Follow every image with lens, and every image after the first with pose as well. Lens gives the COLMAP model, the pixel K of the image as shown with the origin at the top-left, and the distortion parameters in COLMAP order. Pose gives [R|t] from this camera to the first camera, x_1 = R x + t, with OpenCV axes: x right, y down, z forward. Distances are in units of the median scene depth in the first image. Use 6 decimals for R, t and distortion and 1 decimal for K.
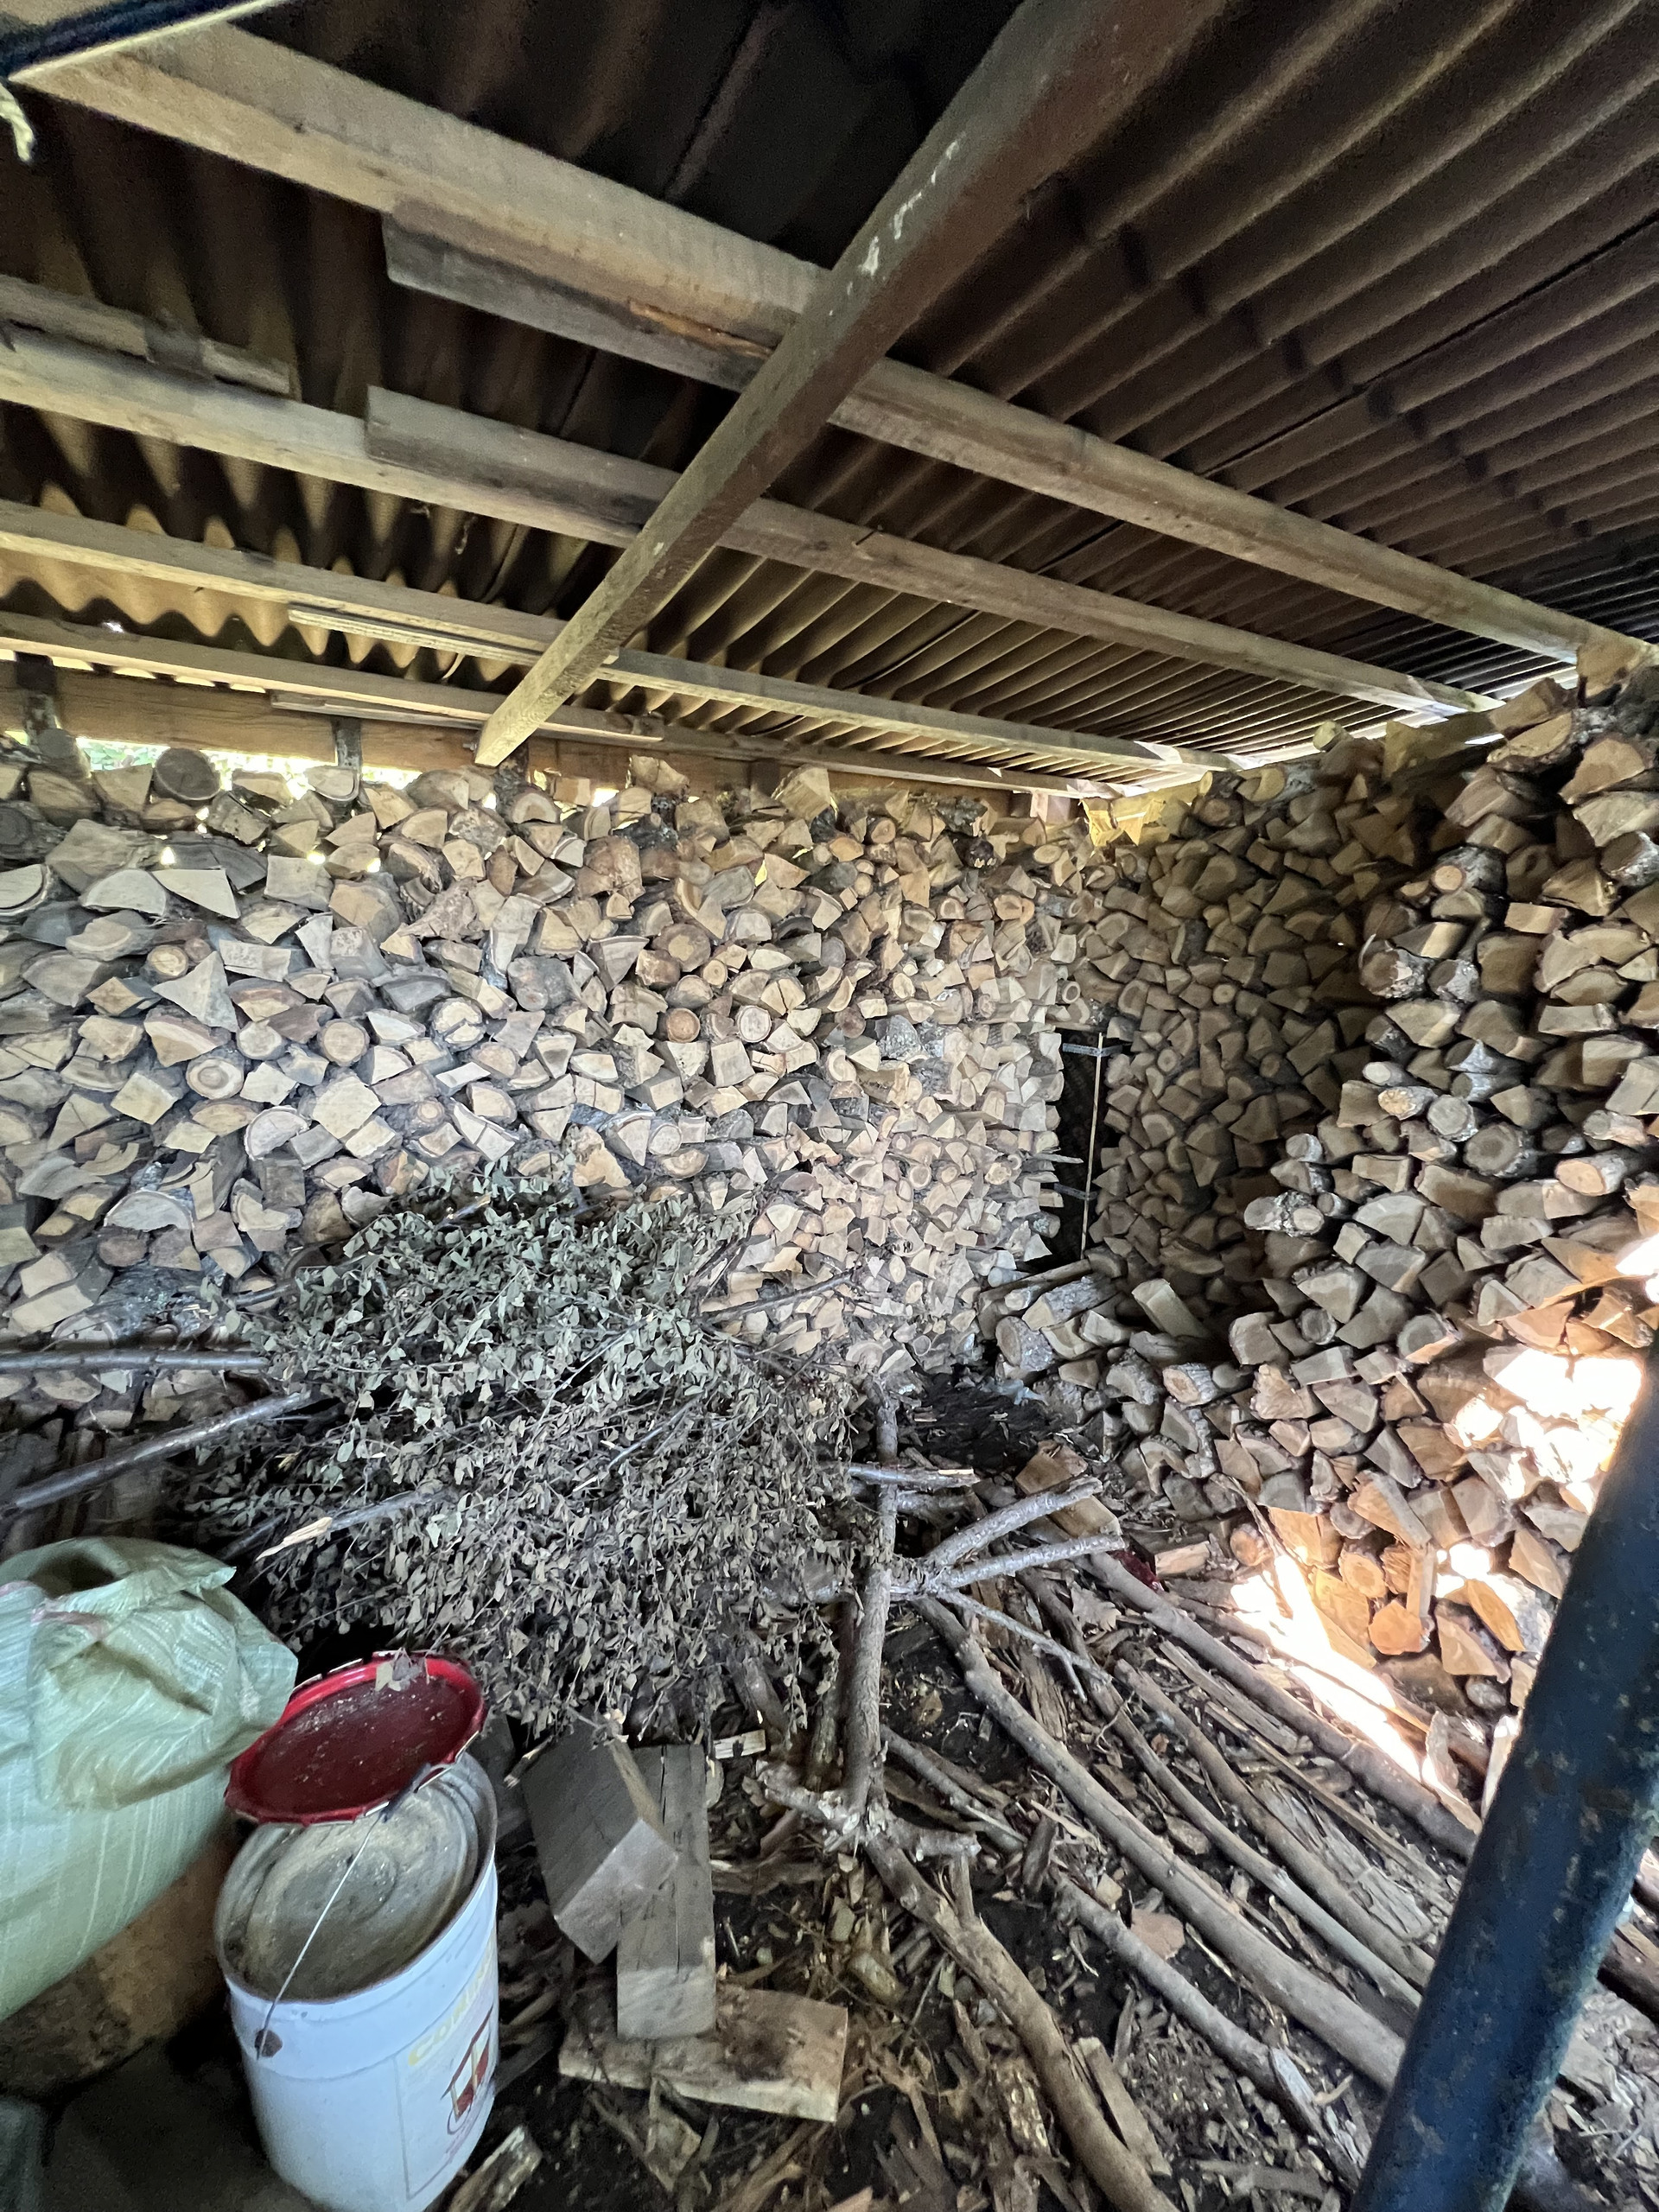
lens RADIAL K [[887.5, 0, 836.7], [0, 887.5, 1103.5], [0, 0, 1]] dist [-0.002441, 0.001373]
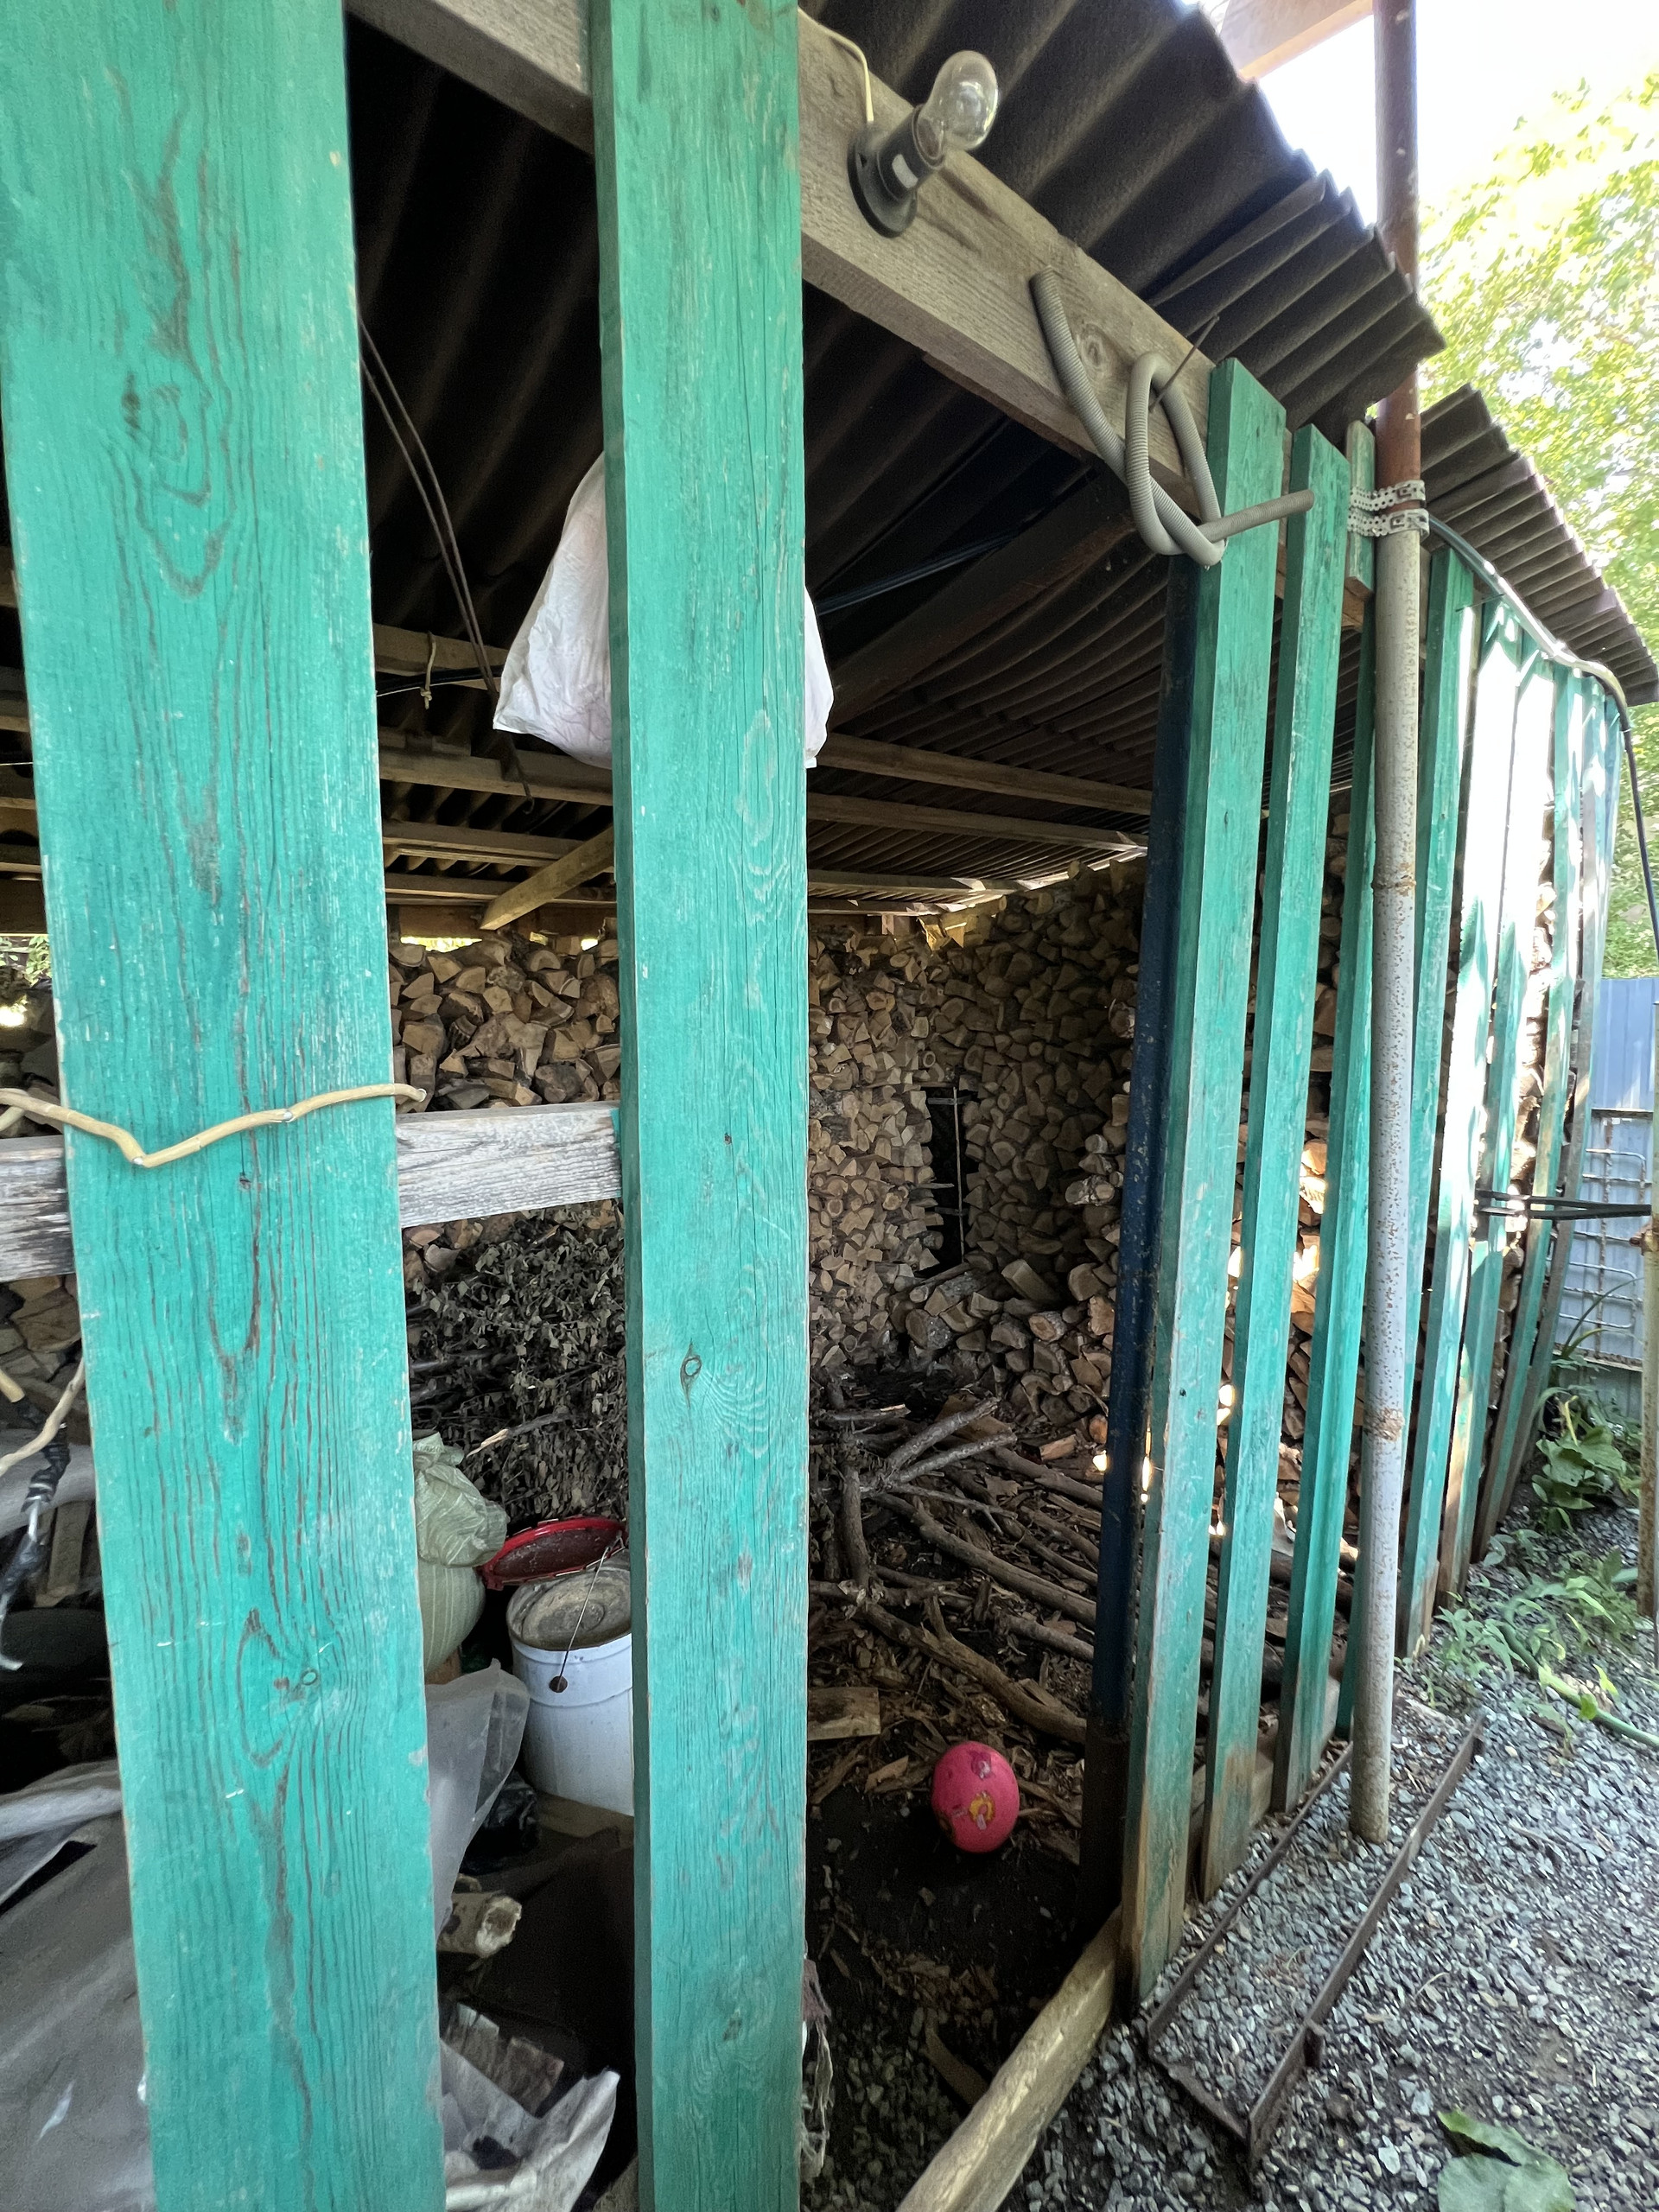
lens RADIAL K [[887.5, 0, 836.7], [0, 887.5, 1103.5], [0, 0, 1]] dist [-0.002441, 0.001373]
pose [[0.983089, -0.099904, 0.153479, -0.093906], [0.115961, 0.988259, -0.099483, 0.064373], [-0.141738, 0.115598, 0.983131, -0.319372]]
